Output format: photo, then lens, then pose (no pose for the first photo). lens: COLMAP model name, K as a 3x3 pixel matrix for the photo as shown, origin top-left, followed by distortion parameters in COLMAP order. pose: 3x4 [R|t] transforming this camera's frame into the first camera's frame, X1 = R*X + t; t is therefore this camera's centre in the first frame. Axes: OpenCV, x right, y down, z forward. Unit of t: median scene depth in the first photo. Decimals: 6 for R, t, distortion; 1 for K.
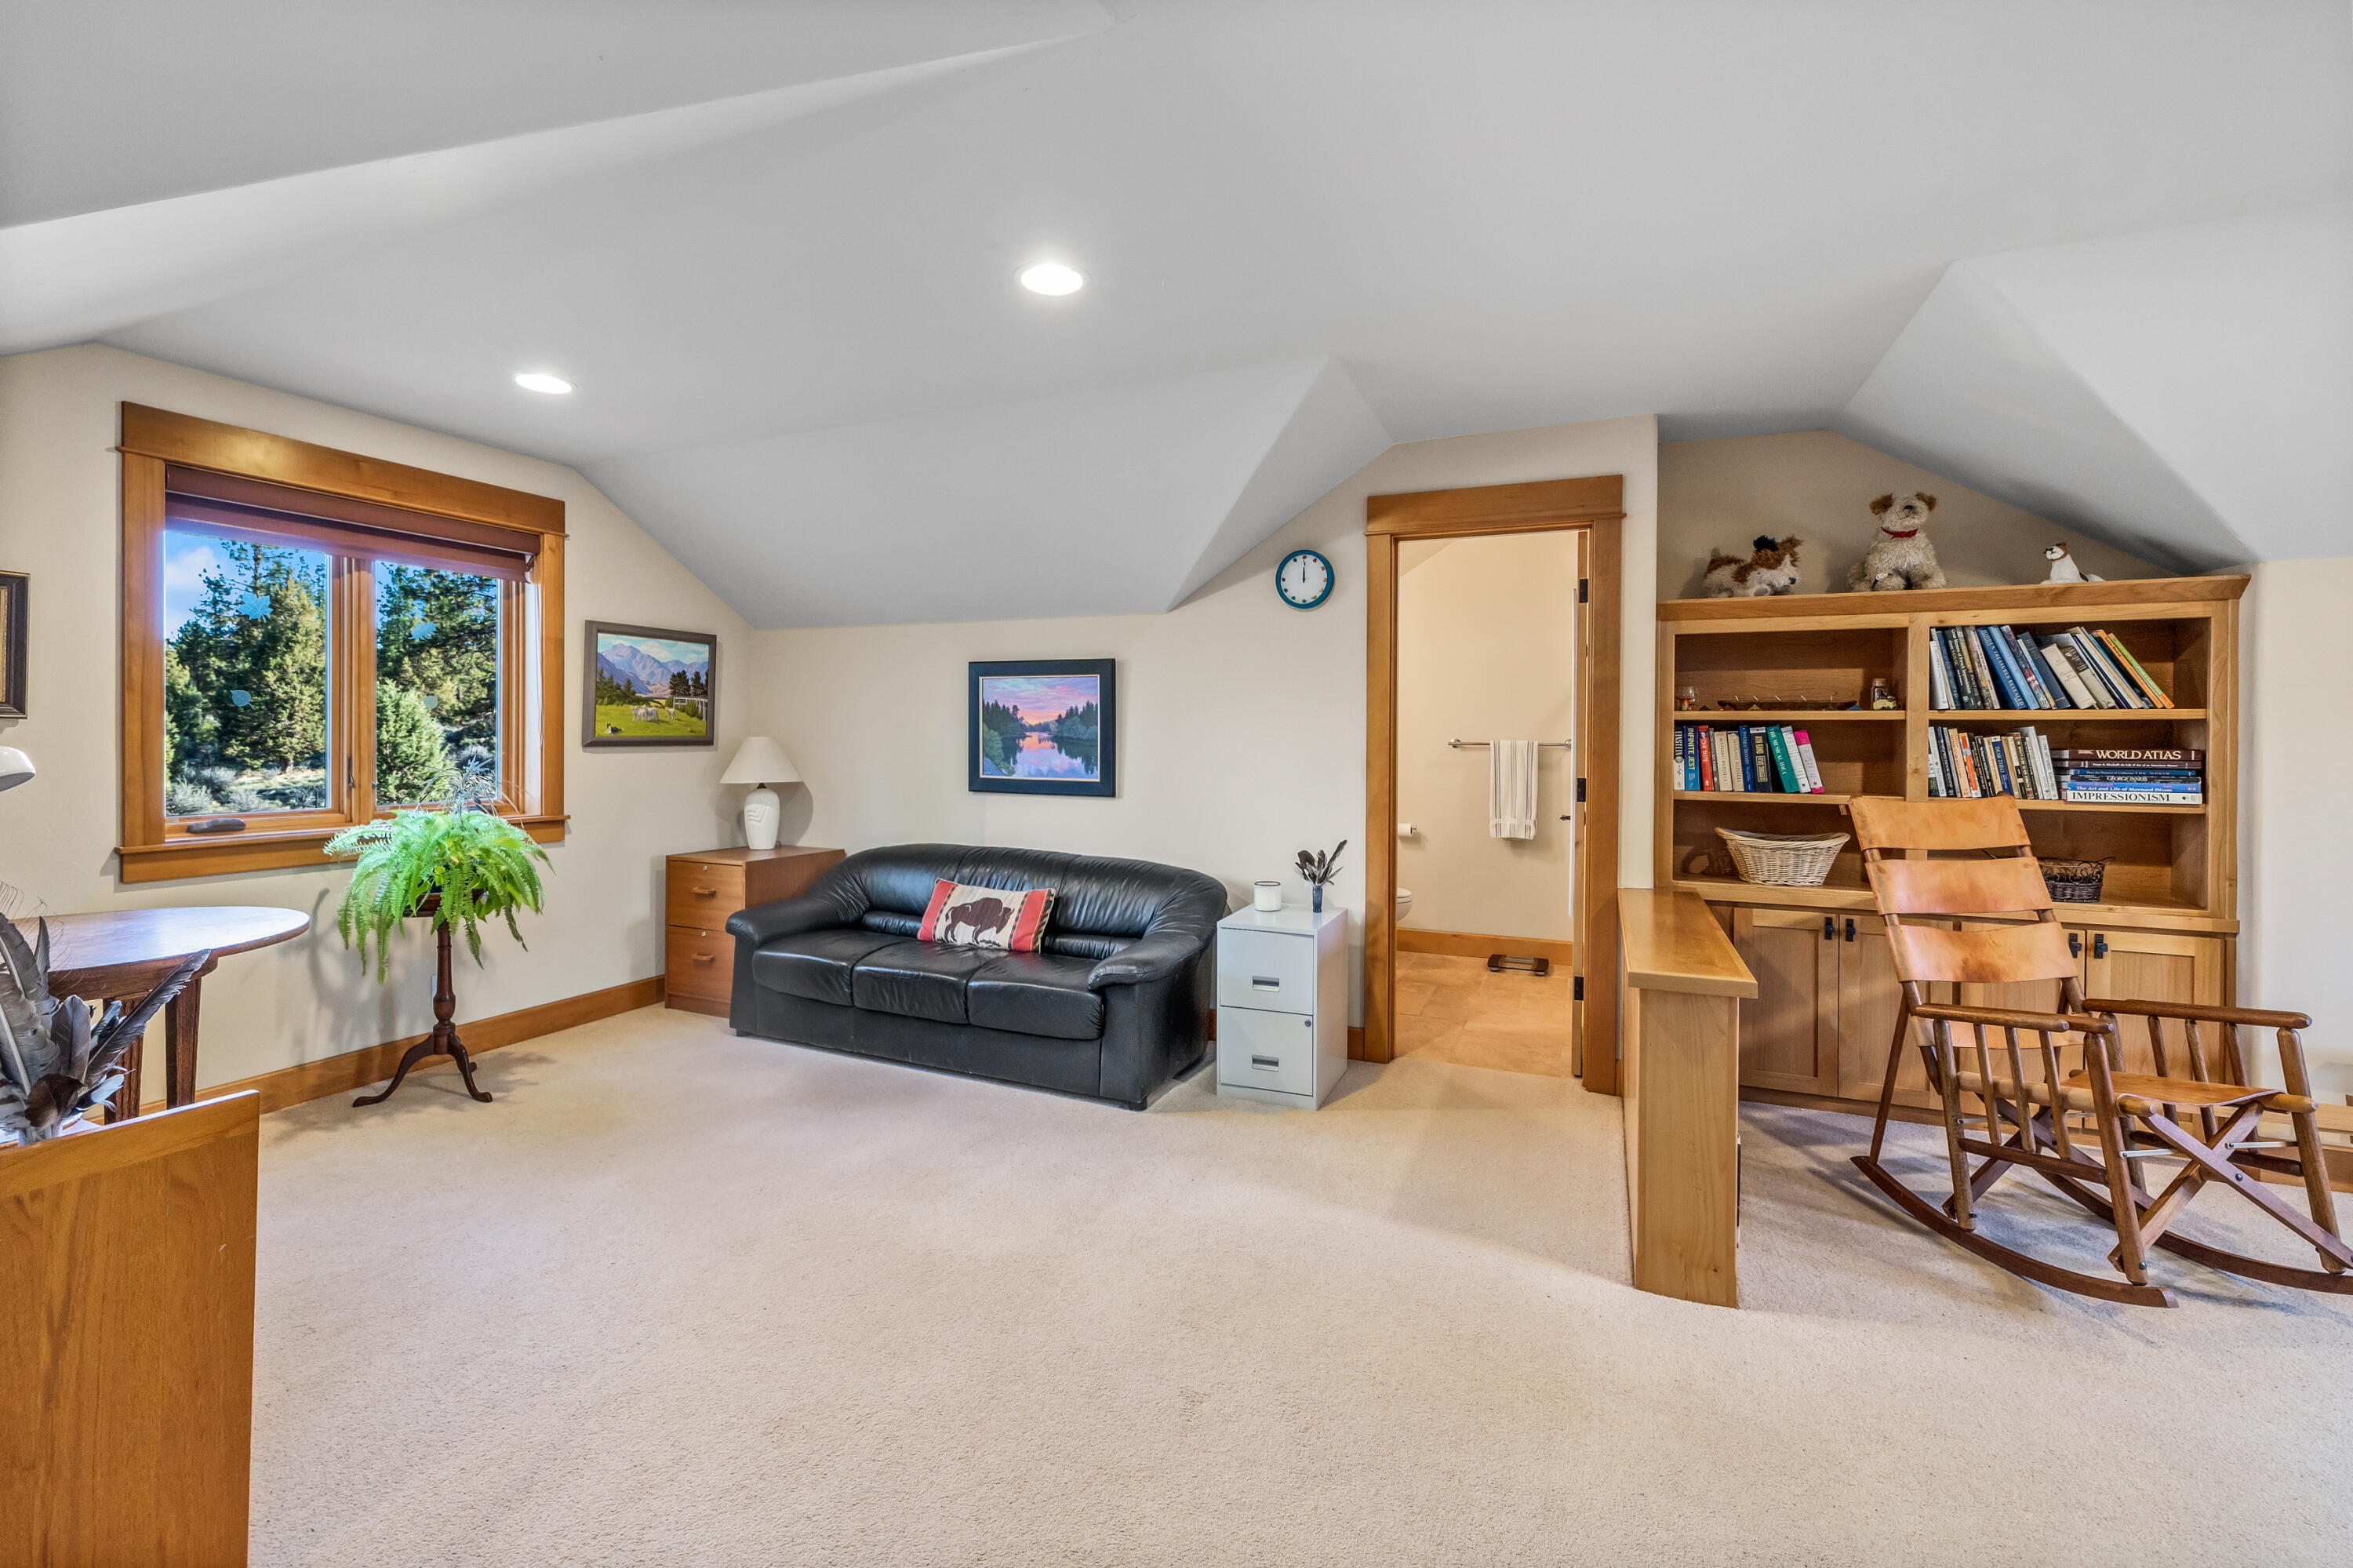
lens RADIAL K [[1023.7, 0, 1171.4], [0, 1023.7, 718.5], [0, 0, 1]] dist [-0.000858, -0.000262]
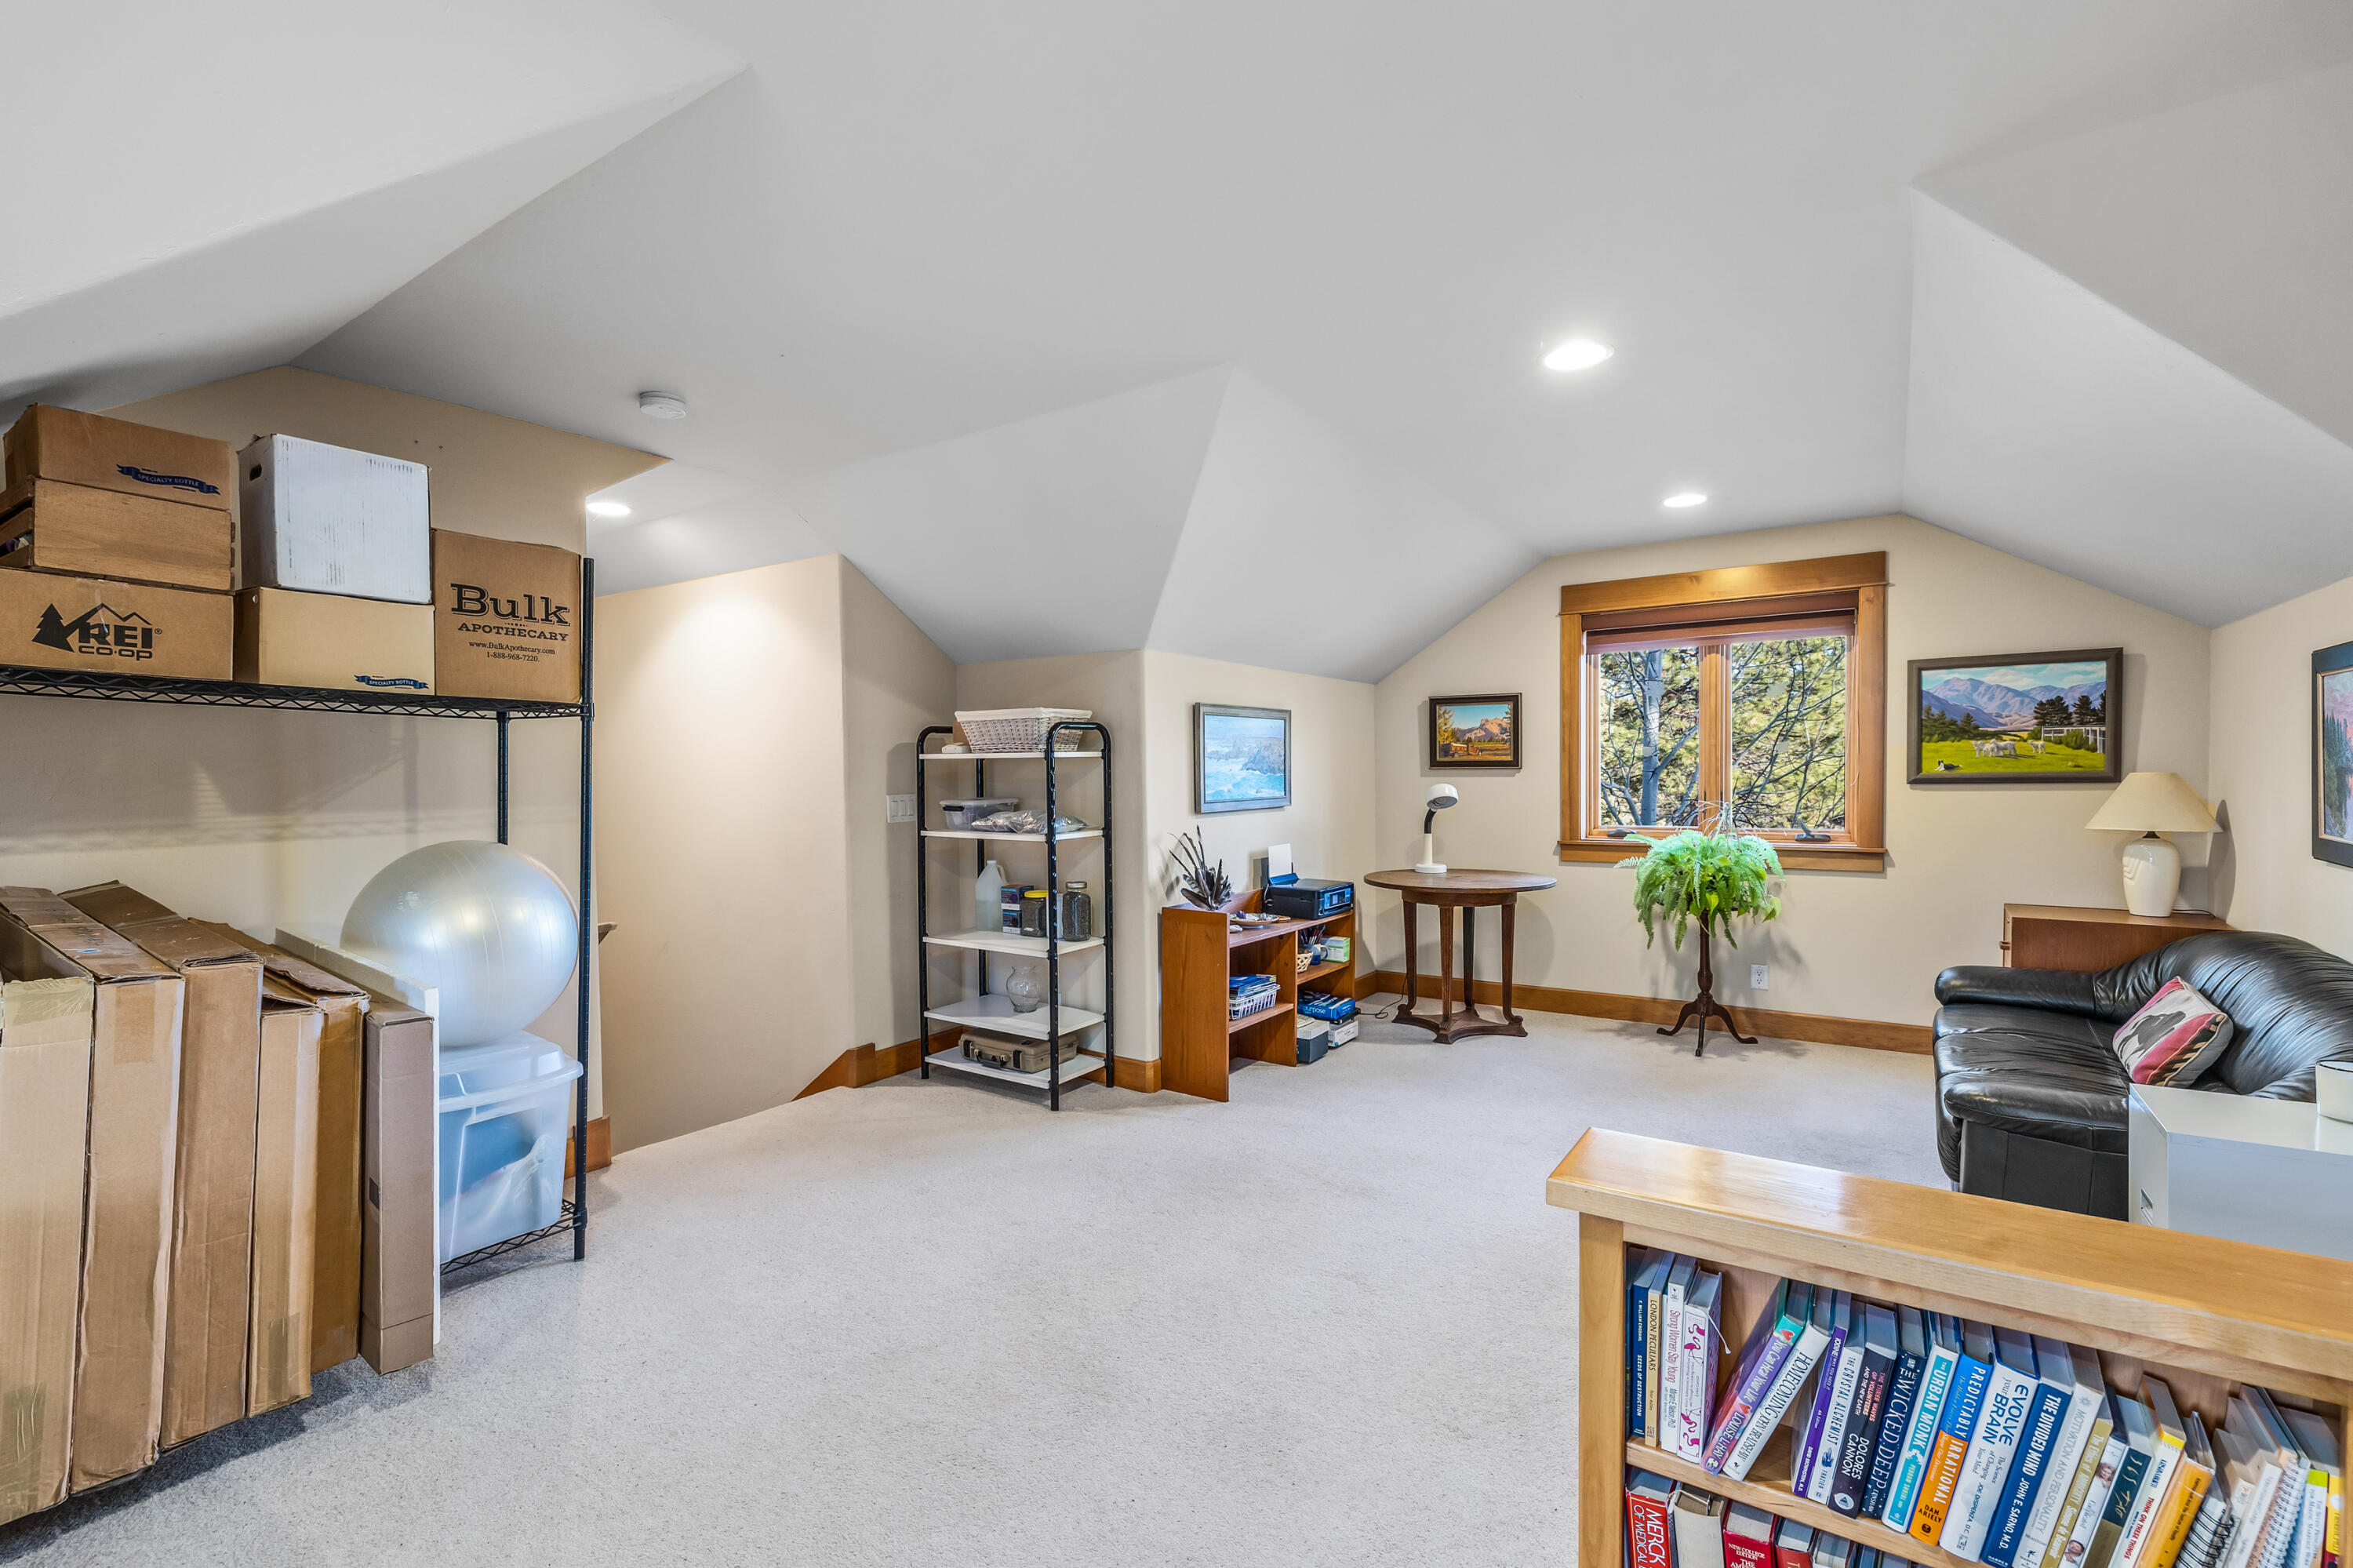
lens RADIAL K [[1023.7, 0, 1177.1], [0, 1023.7, 789.2], [0, 0, 1]] dist [-0.000858, -0.000262]
pose [[-0.195053, -0.007277, -0.980766, 0.564052], [0.017622, 0.999785, -0.010923, 0.030496], [0.980634, -0.019414, -0.194882, 0.472120]]
